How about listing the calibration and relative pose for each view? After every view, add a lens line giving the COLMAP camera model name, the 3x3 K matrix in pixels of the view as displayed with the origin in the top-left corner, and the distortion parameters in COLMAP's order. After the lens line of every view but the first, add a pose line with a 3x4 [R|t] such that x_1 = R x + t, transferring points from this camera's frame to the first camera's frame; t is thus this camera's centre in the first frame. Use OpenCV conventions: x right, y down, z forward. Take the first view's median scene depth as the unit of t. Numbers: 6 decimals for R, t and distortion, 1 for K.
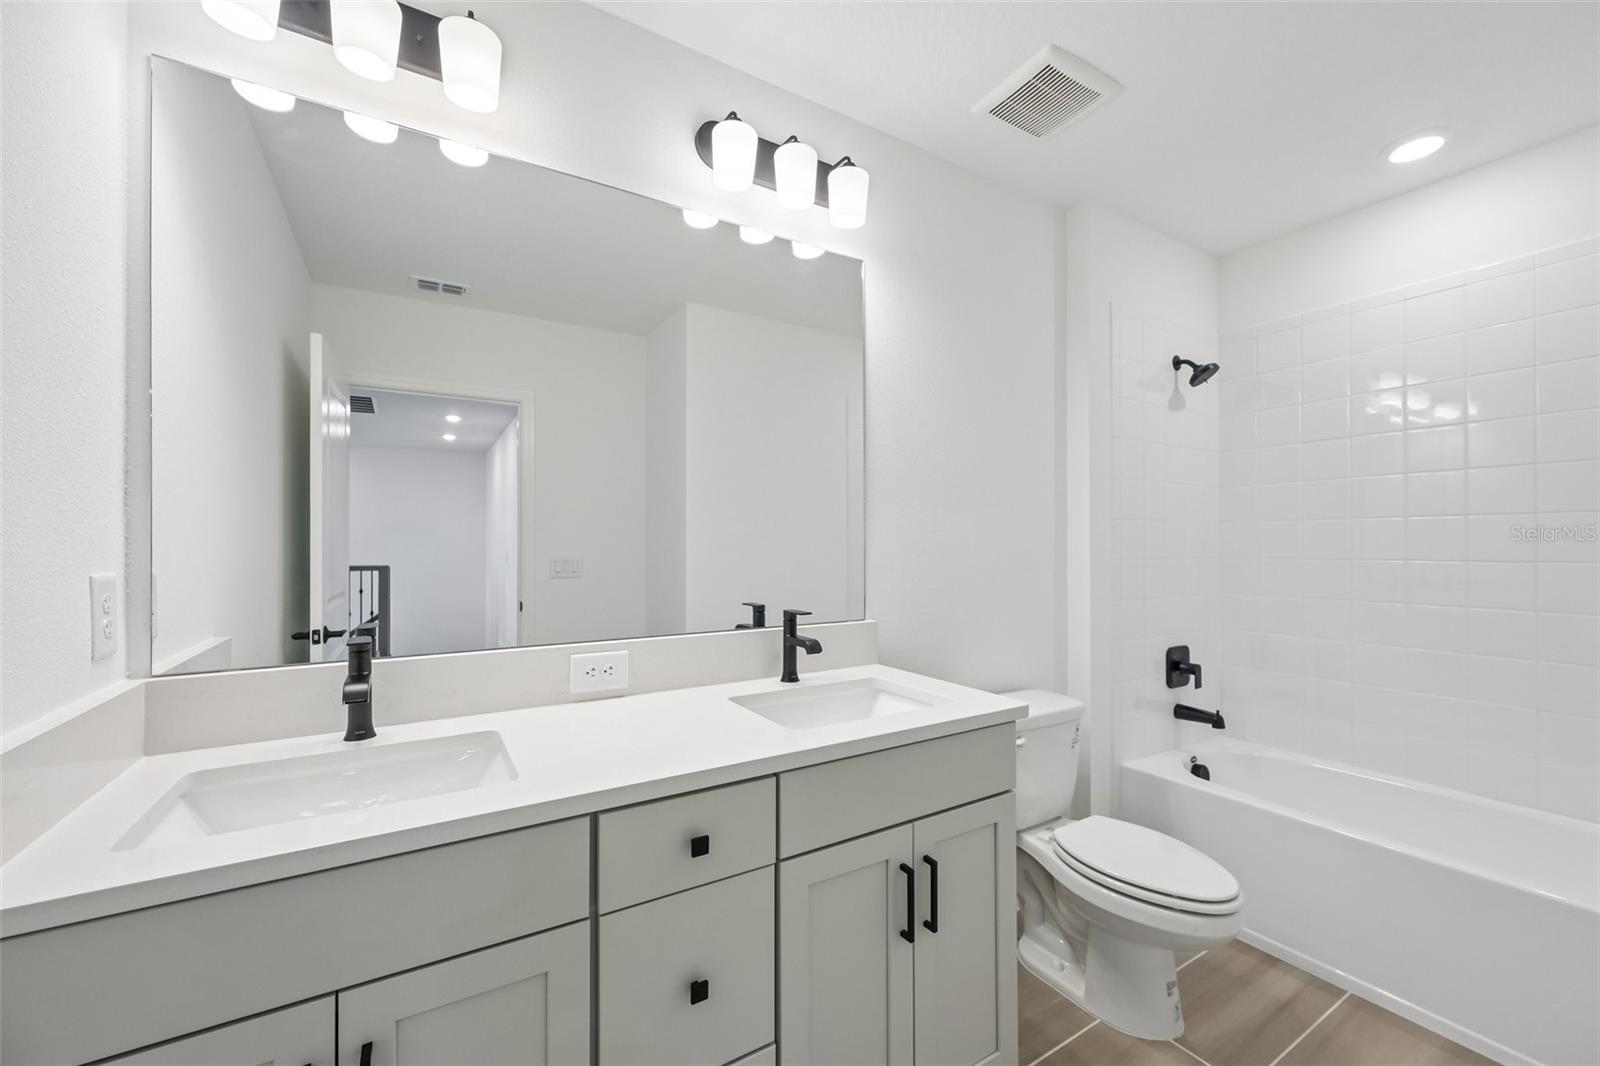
lens RADIAL K [[632.4, 0, 804.7], [0, 632.4, 538.6], [0, 0, 1]] dist [0.001517, 0.000043]
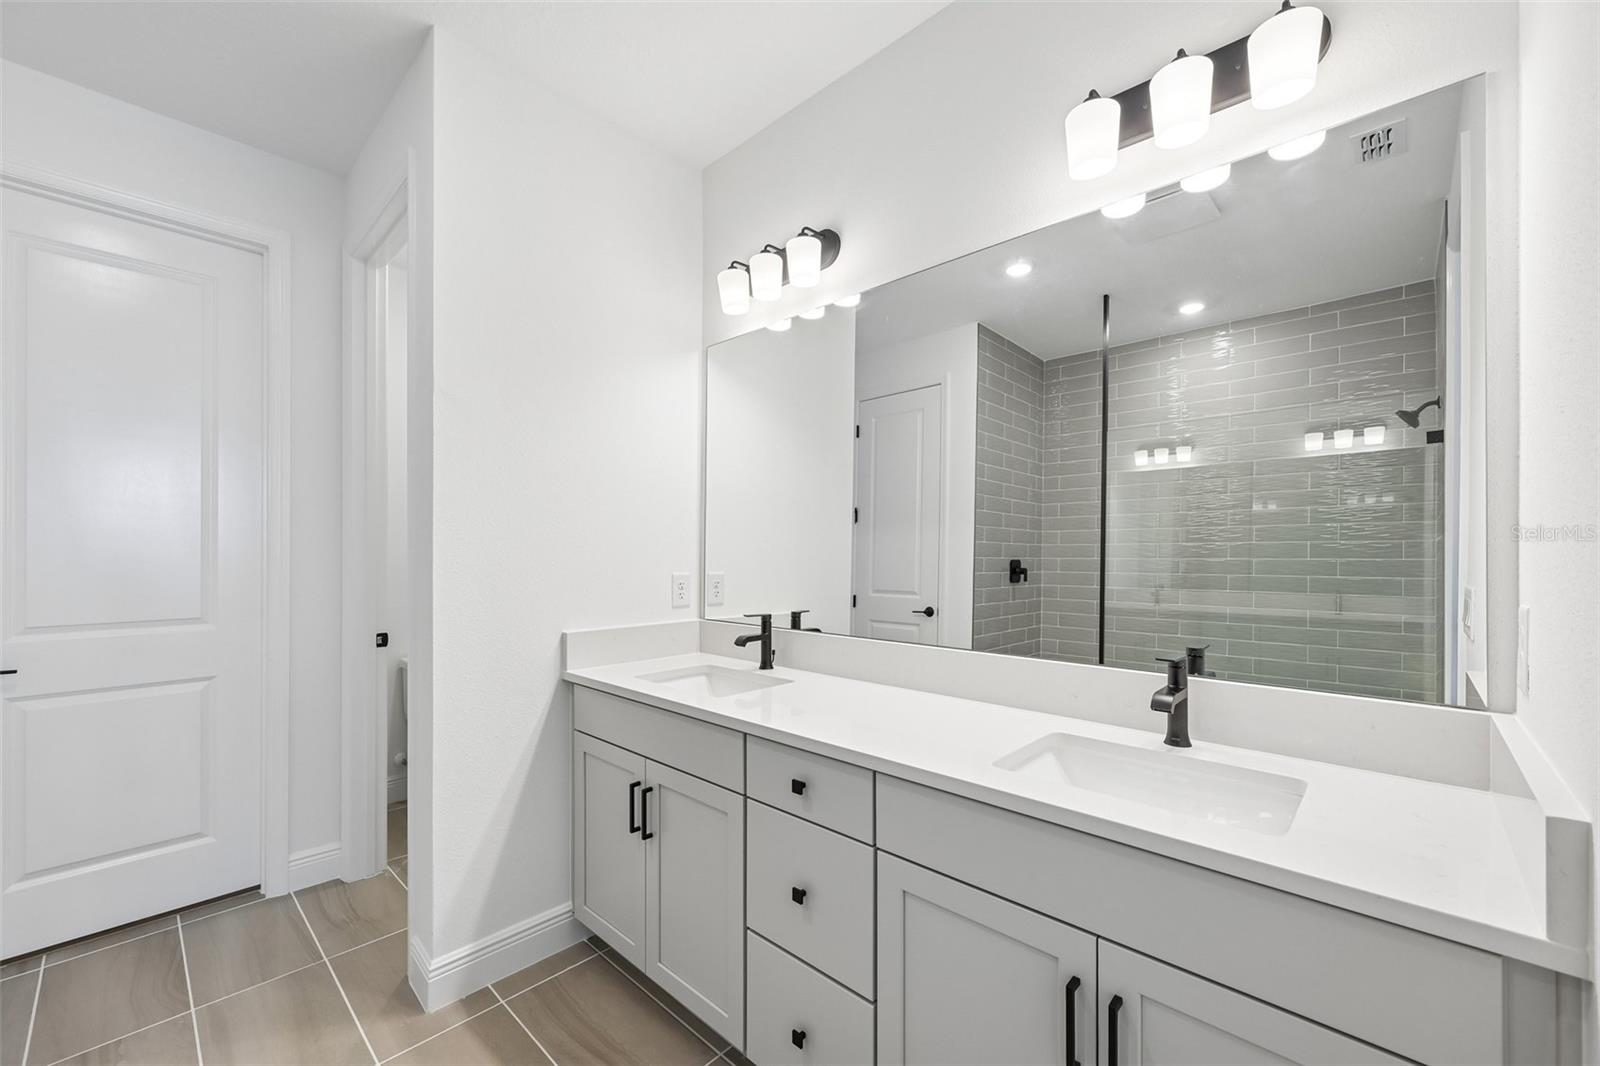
lens RADIAL K [[632.4, 0, 829.8], [0, 632.4, 552.4], [0, 0, 1]] dist [0.001517, 0.000043]
pose [[0.291984, -0.012143, -0.956346, 0.195980], [-0.007527, 0.999859, -0.014993, 0.002134], [0.956393, 0.011577, 0.291852, 0.116281]]
